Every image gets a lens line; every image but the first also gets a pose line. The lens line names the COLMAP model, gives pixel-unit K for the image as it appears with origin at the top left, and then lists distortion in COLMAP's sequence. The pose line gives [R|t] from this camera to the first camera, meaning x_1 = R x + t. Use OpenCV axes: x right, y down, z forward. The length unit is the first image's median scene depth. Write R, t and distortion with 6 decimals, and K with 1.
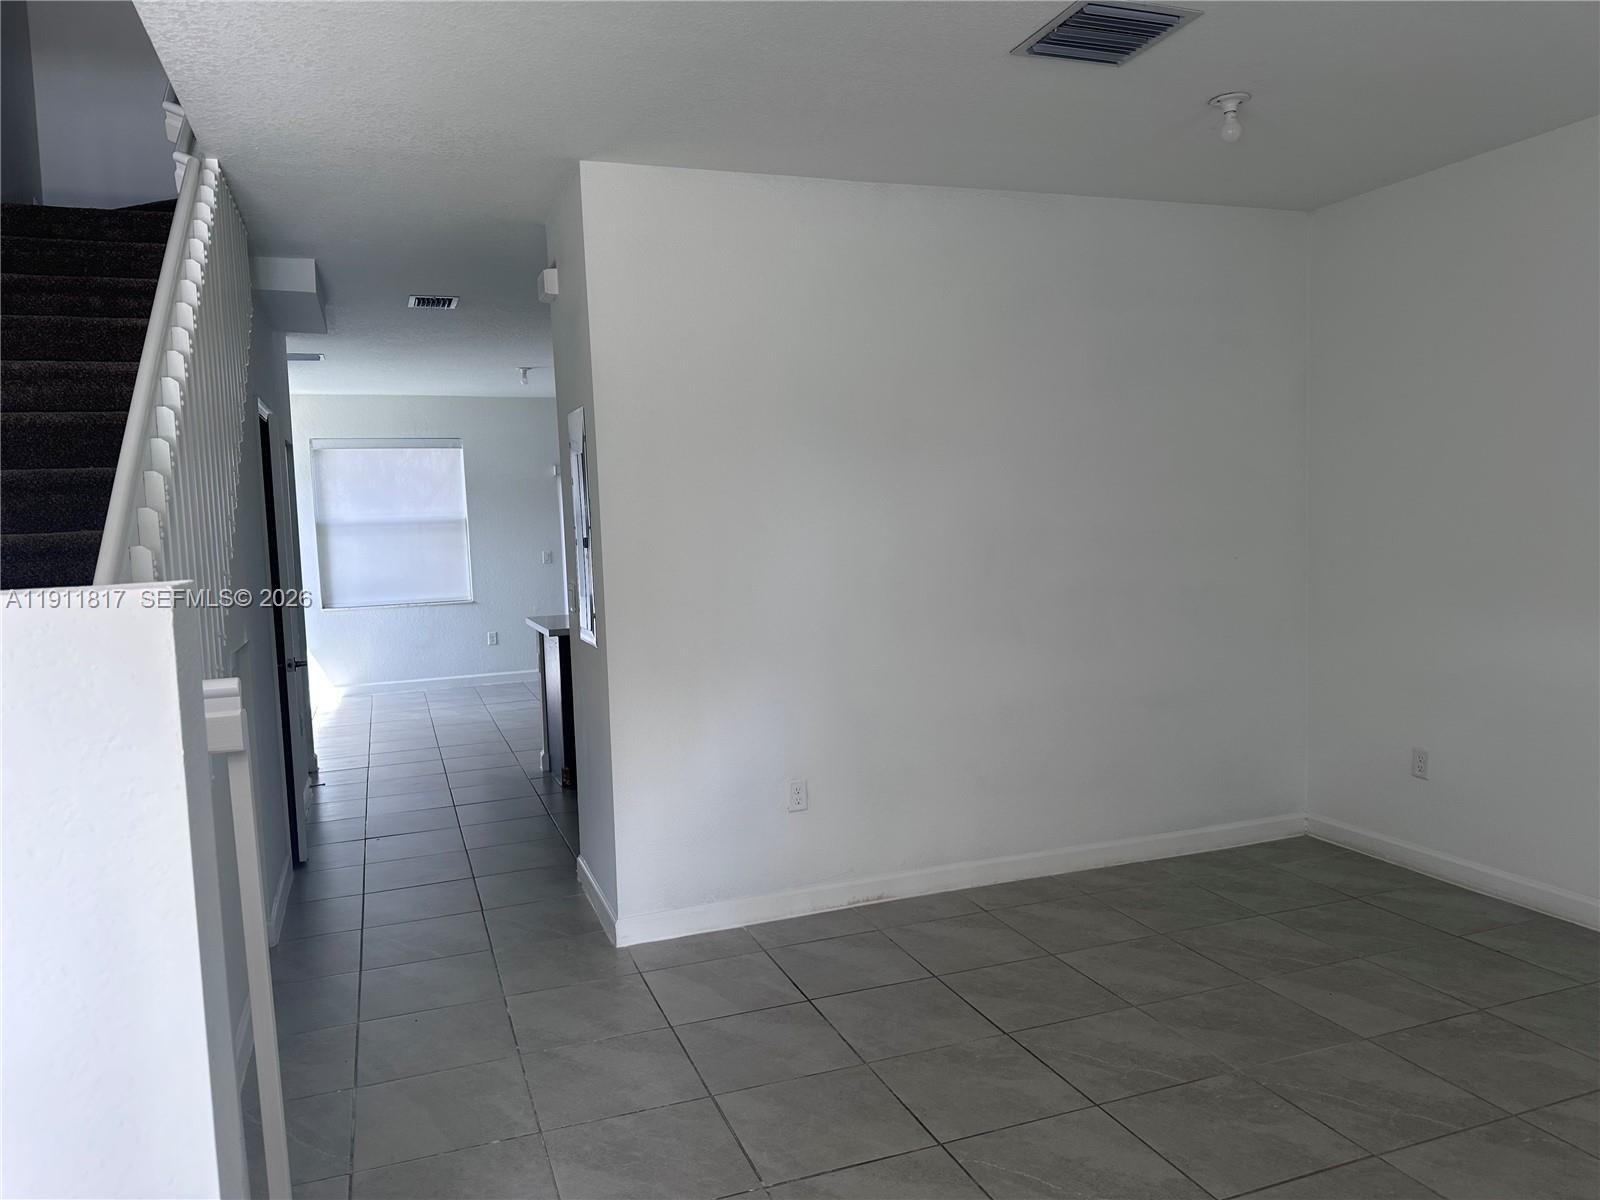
lens RADIAL K [[1140.8, 0, 800.0], [0, 1140.8, 600.0], [0, 0, 1]] dist [-0.001962, -0.001666]
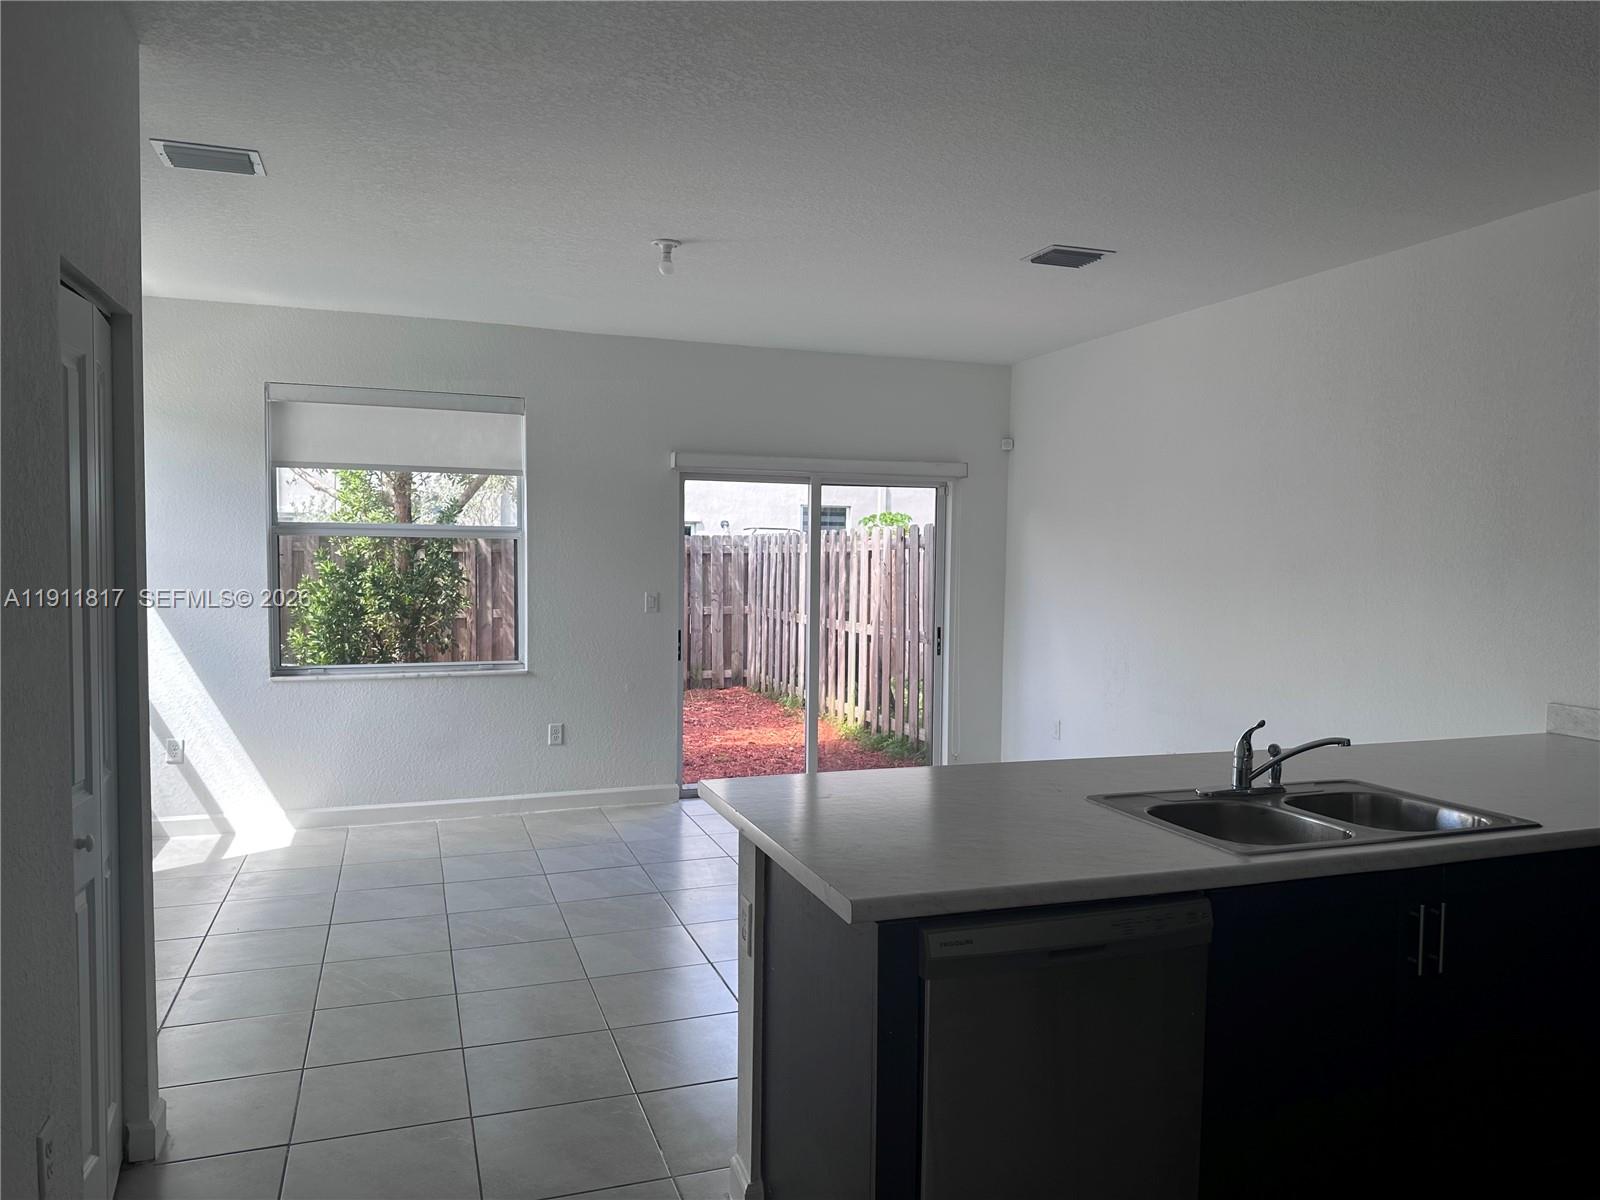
lens RADIAL K [[1112.0, 0, 798.2], [0, 1112.0, 607.3], [0, 0, 1]] dist [0.066055, -0.089711]
pose [[0.998646, 0.050660, -0.011862, -0.203643], [-0.050938, 0.998403, -0.024444, -0.036848], [0.010605, 0.025015, 0.999631, 0.604998]]
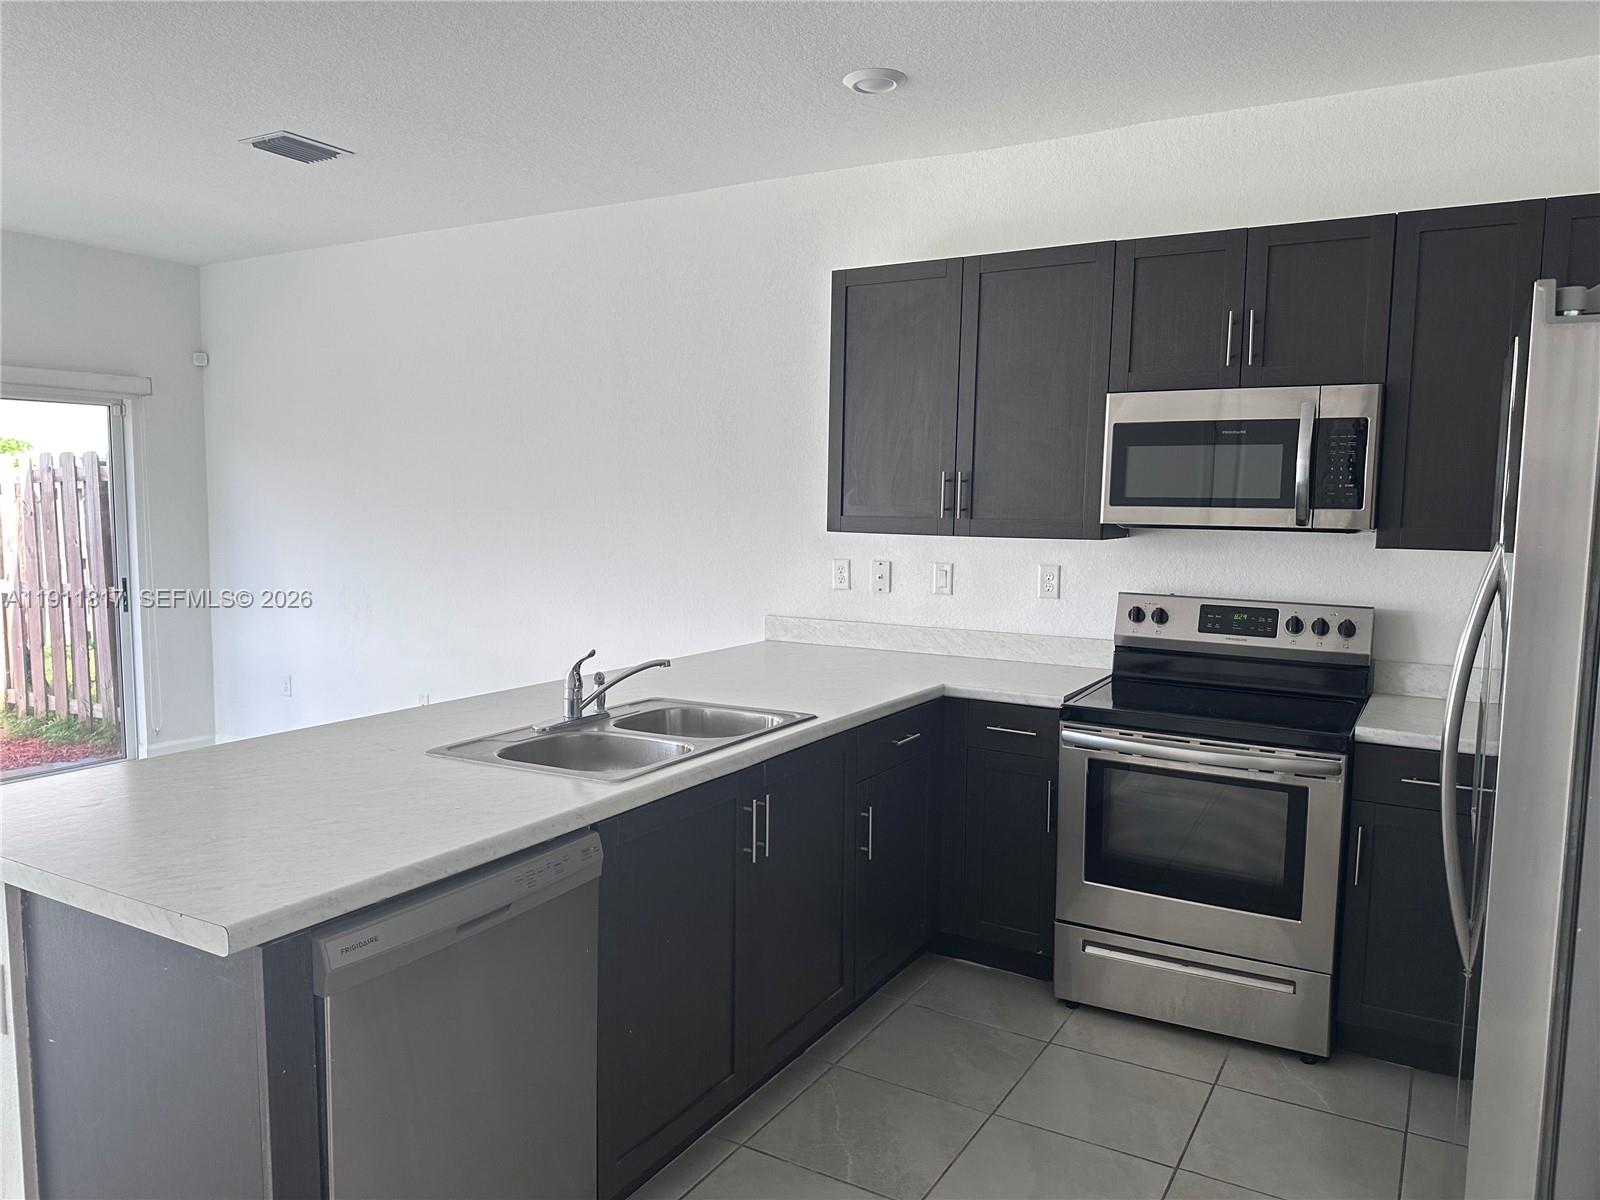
lens RADIAL K [[1120.6, 0, 796.0], [0, 1120.6, 608.5], [0, 0, 1]] dist [0.107910, -0.144254]
pose [[0.773483, -0.014073, 0.633661, -0.238449], [0.007319, 0.999885, 0.013272, -0.035027], [-0.633775, -0.005628, 0.773497, 0.640553]]
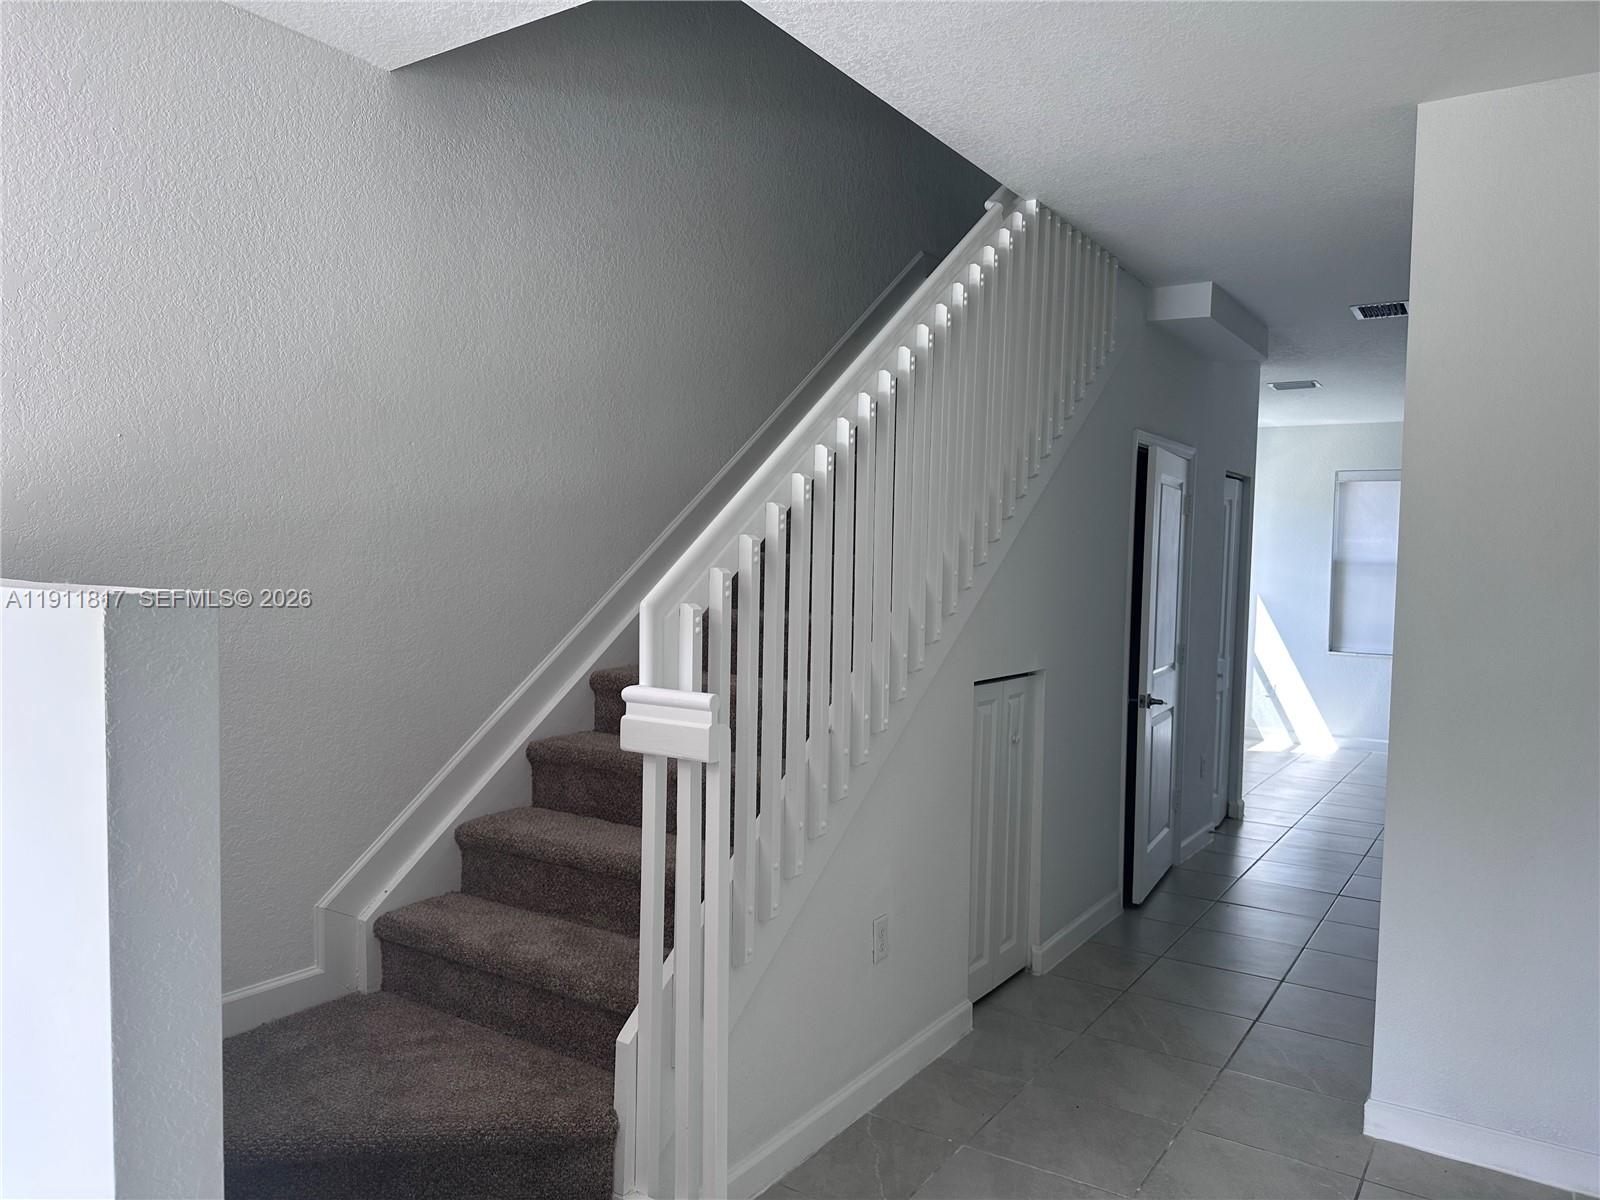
lens RADIAL K [[1120.6, 0, 796.0], [0, 1120.6, 608.5], [0, 0, 1]] dist [0.107910, -0.144254]
pose [[0.586235, 0.089751, -0.805154, 0.111030], [-0.107316, 0.993689, 0.032631, -0.015418], [0.803002, 0.067277, 0.592167, 0.123924]]
